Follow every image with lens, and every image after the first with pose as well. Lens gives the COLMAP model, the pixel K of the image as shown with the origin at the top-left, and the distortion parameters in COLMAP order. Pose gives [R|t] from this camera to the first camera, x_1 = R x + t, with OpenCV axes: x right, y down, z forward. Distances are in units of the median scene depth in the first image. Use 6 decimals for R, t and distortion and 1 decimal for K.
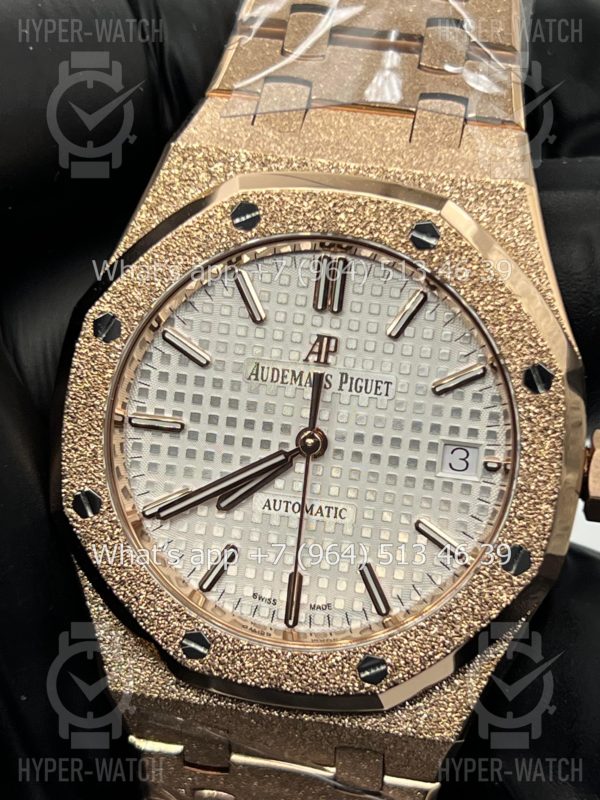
lens RADIAL K [[1875.1, 0, 302.5], [0, 1875.1, 402.8], [0, 0, 1]] dist [0.235145, 0.000000]
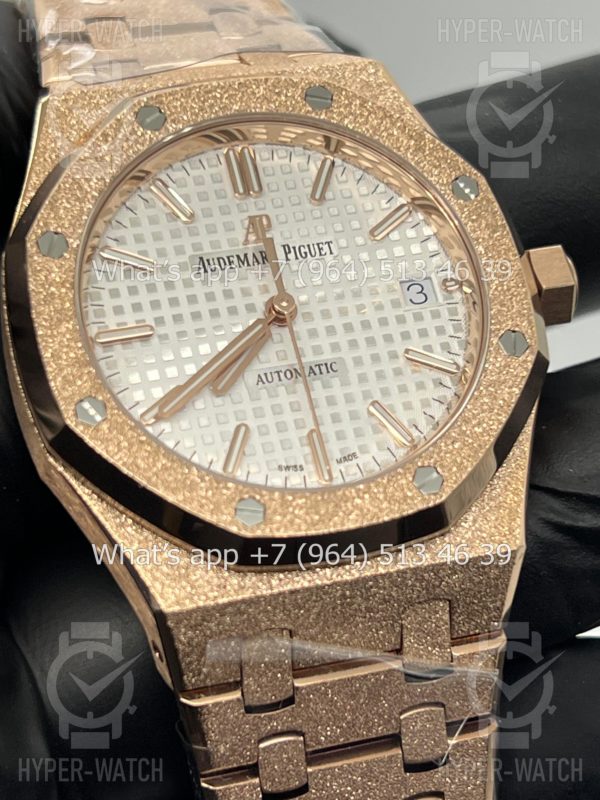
lens RADIAL K [[1875.1, 0, 281.7], [0, 1875.1, 397.1], [0, 0, 1]] dist [0.235145, 0.000000]
pose [[0.893186, -0.213607, 0.395716, -0.398266], [0.356934, 0.872019, -0.334934, 0.394872], [-0.273527, 0.440402, 0.855119, 0.170215]]
